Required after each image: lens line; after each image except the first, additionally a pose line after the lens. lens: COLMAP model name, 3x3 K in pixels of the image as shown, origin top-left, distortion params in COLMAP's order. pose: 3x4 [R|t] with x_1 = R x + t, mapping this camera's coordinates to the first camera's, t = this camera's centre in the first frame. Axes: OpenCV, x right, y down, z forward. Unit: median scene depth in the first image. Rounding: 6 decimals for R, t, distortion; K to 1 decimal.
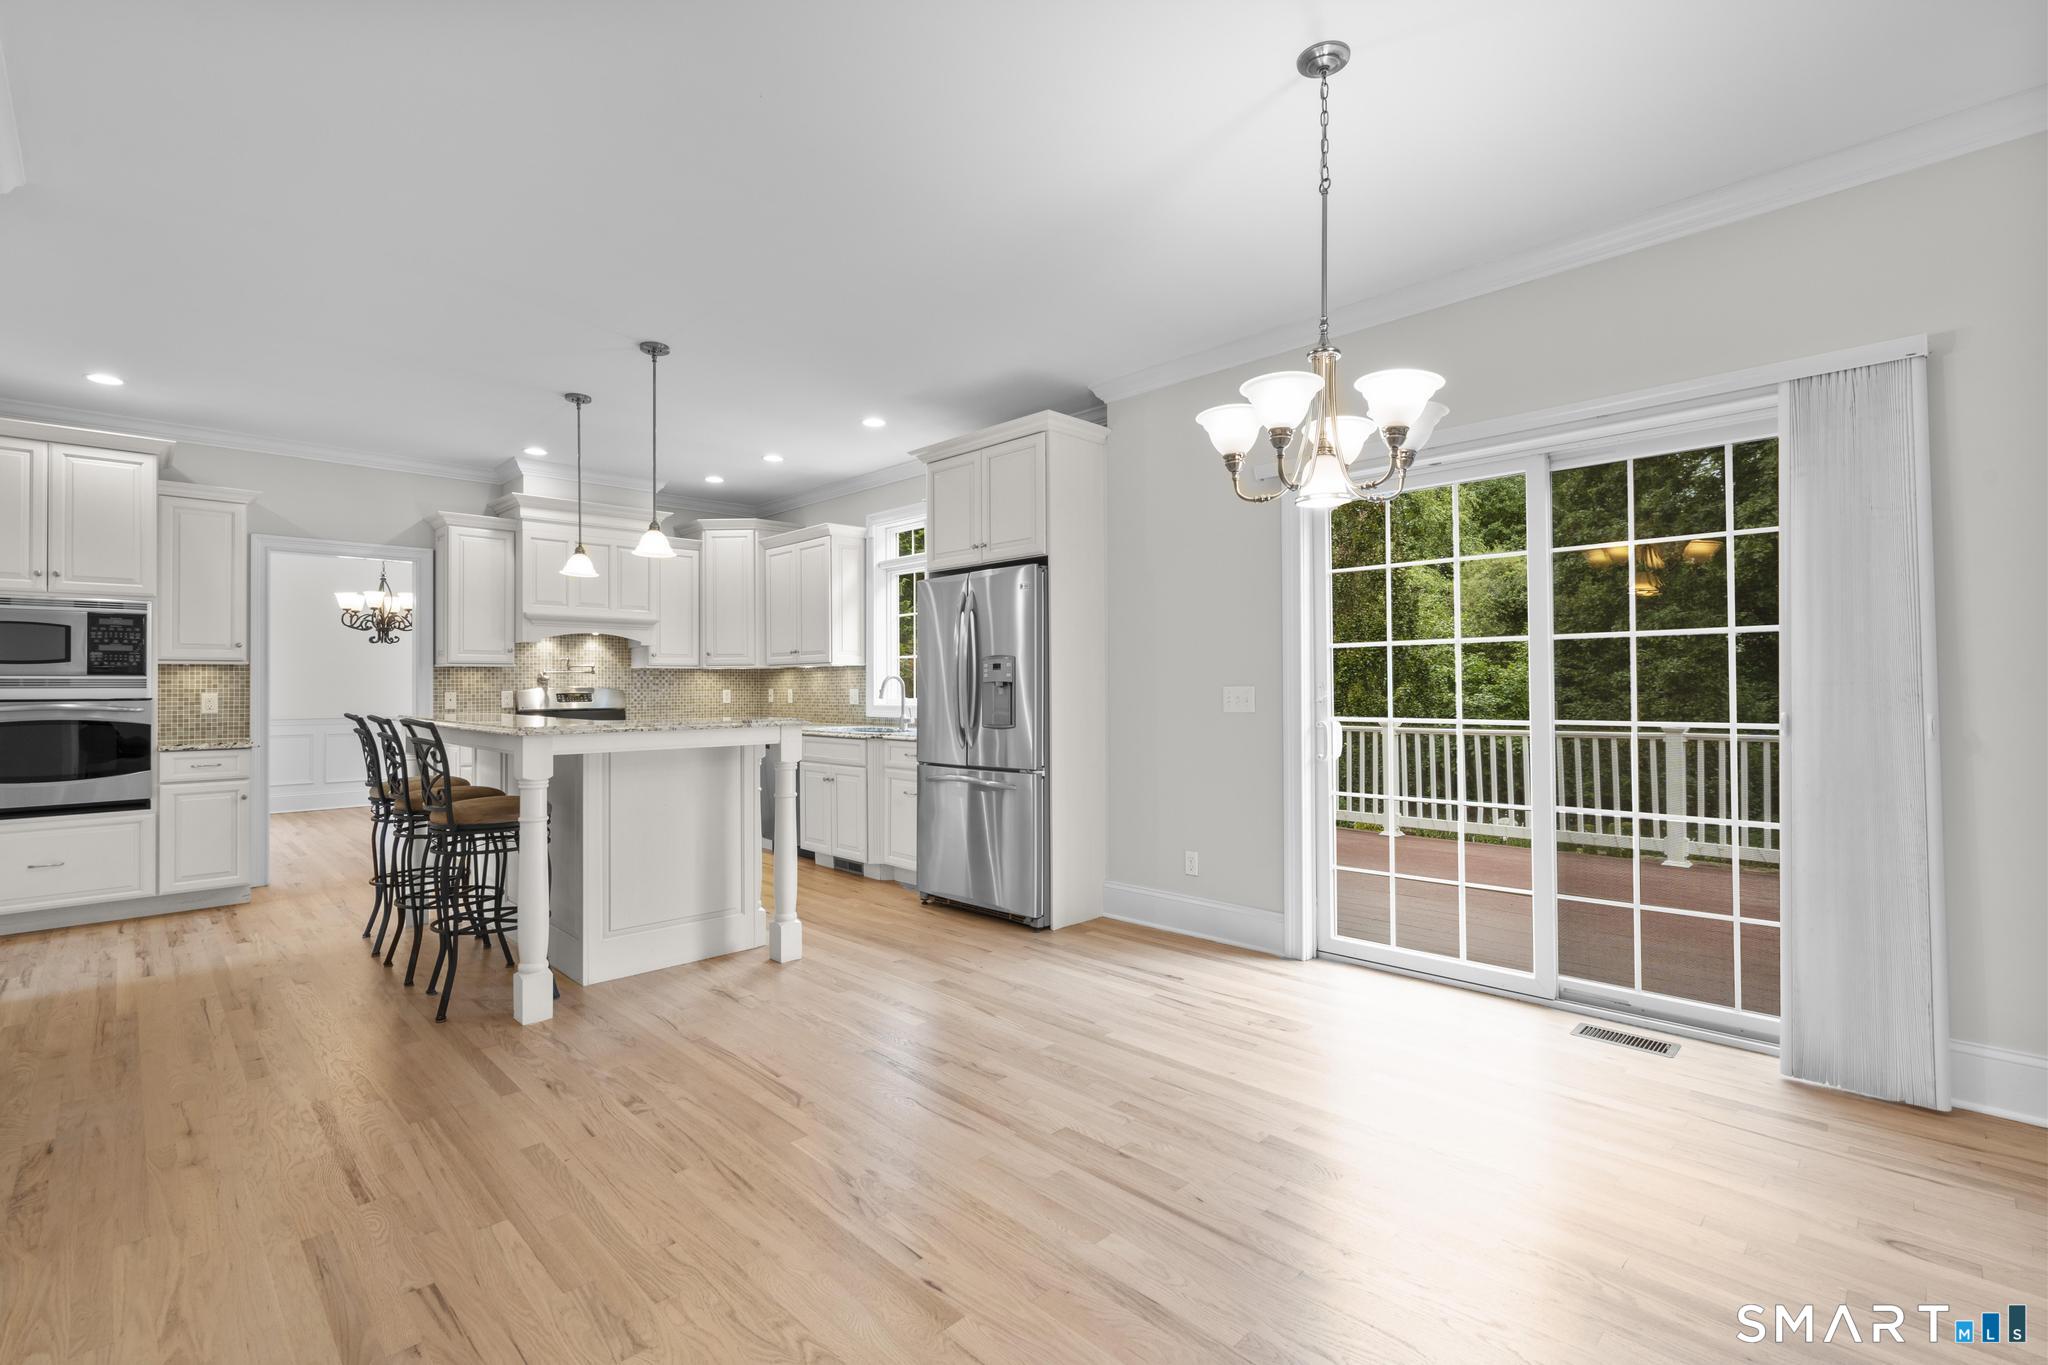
lens RADIAL K [[918.4, 0, 1019.6], [0, 918.4, 676.0], [0, 0, 1]] dist [-0.006669, 0.003406]
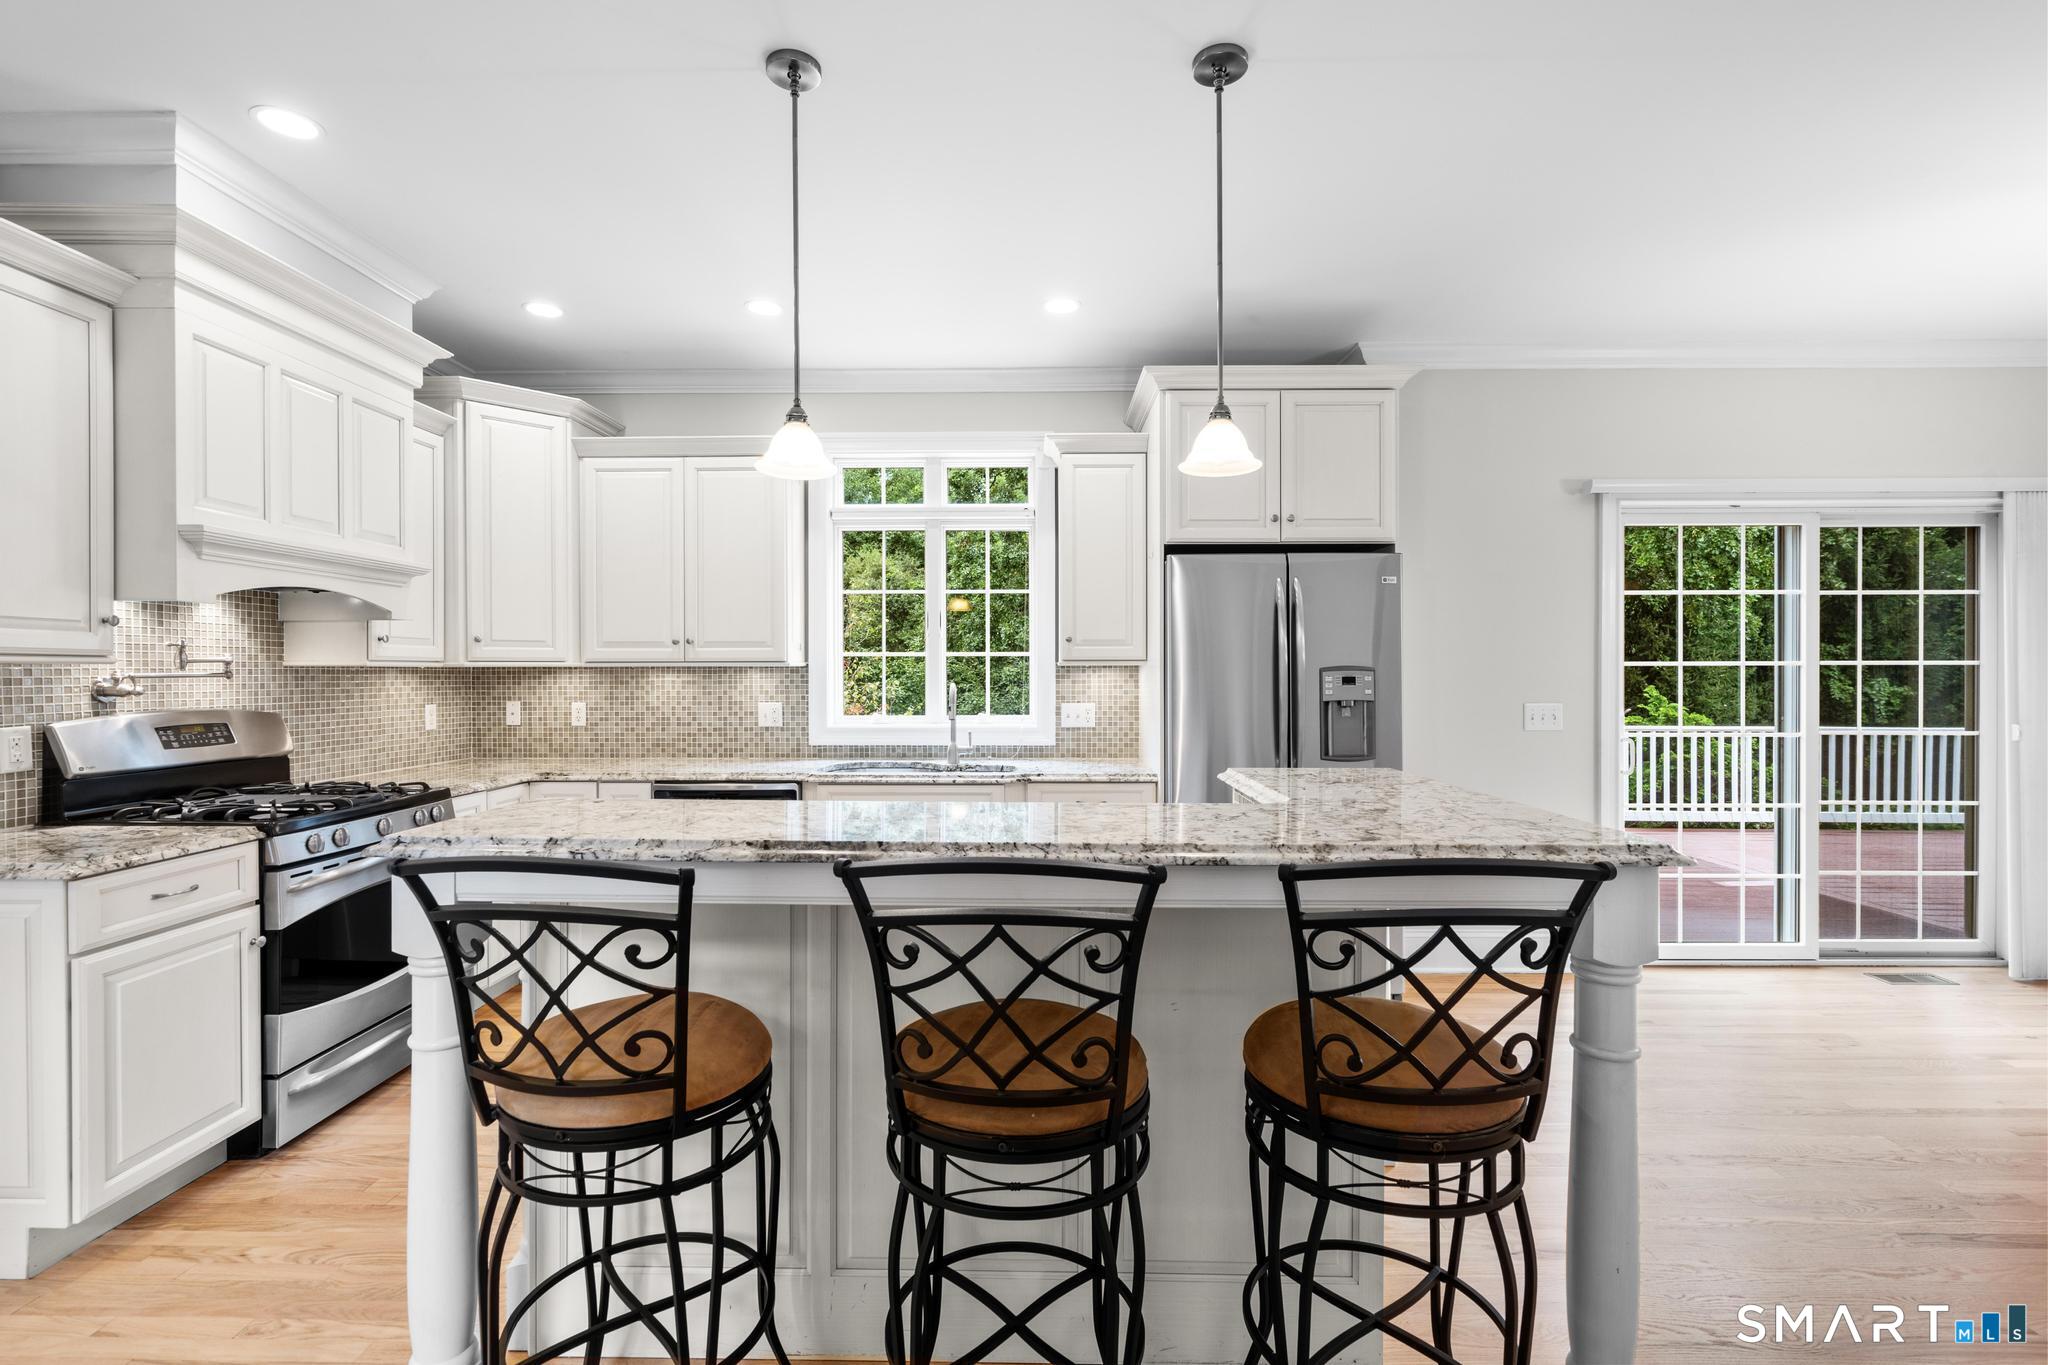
lens RADIAL K [[918.4, 0, 1015.9], [0, 918.4, 676.6], [0, 0, 1]] dist [-0.006669, 0.003406]
pose [[0.713174, 0.001817, 0.700985, -0.661647], [-0.011402, 0.999894, 0.009008, -0.014856], [-0.700894, -0.014417, 0.713120, 0.561759]]
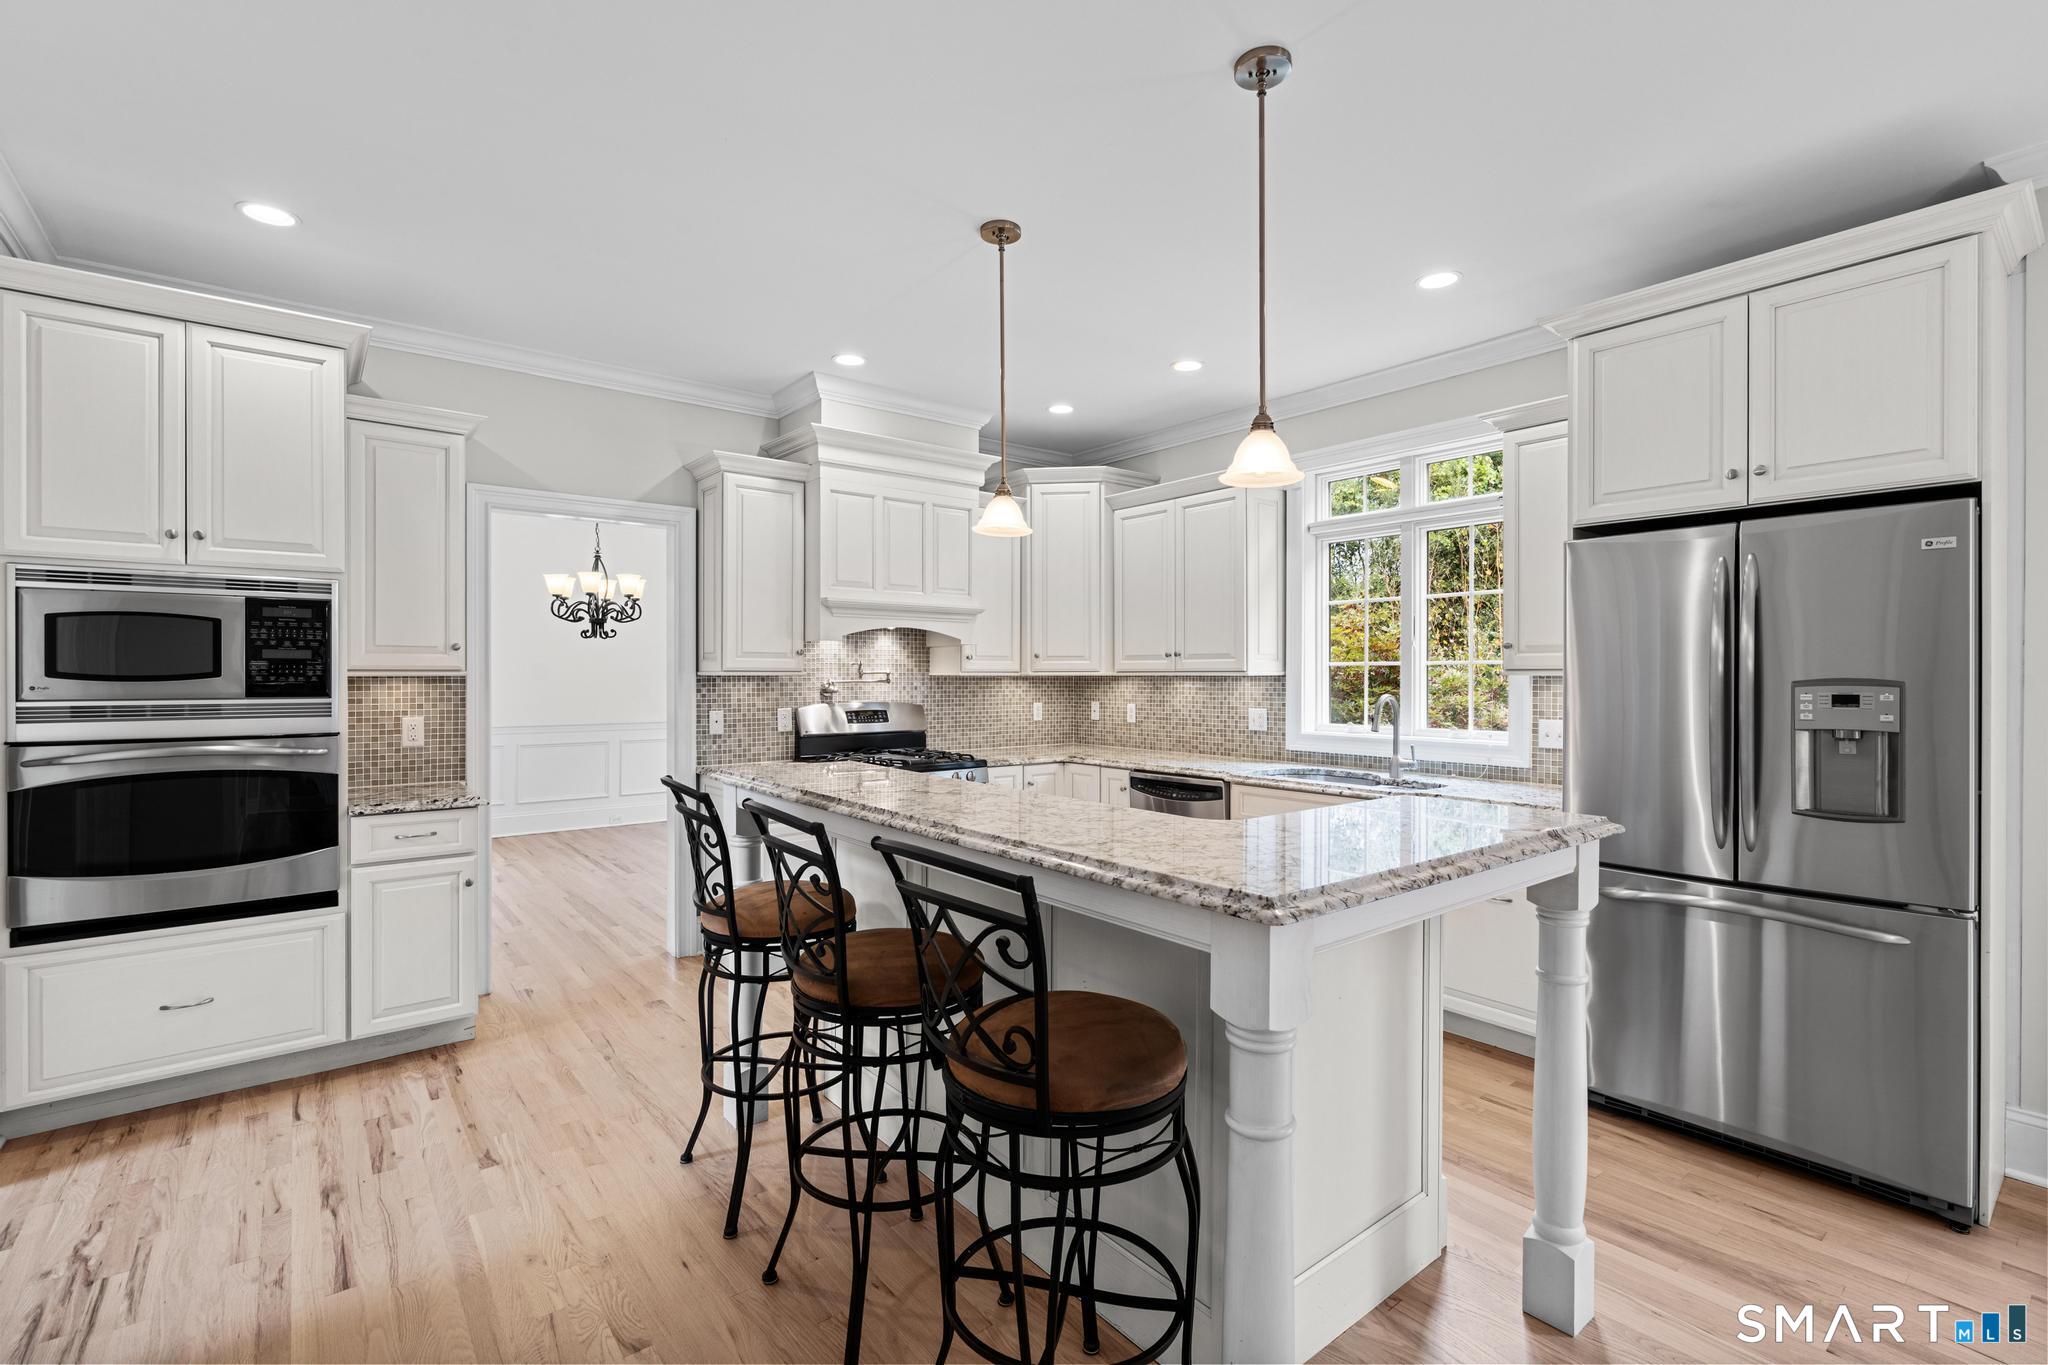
lens RADIAL K [[918.4, 0, 1020.0], [0, 918.4, 677.0], [0, 0, 1]] dist [-0.006669, 0.003406]
pose [[0.994355, 0.007637, -0.105829, -0.374992], [-0.006109, 0.999872, 0.014759, -0.024378], [0.105928, -0.014029, 0.994275, 0.381687]]
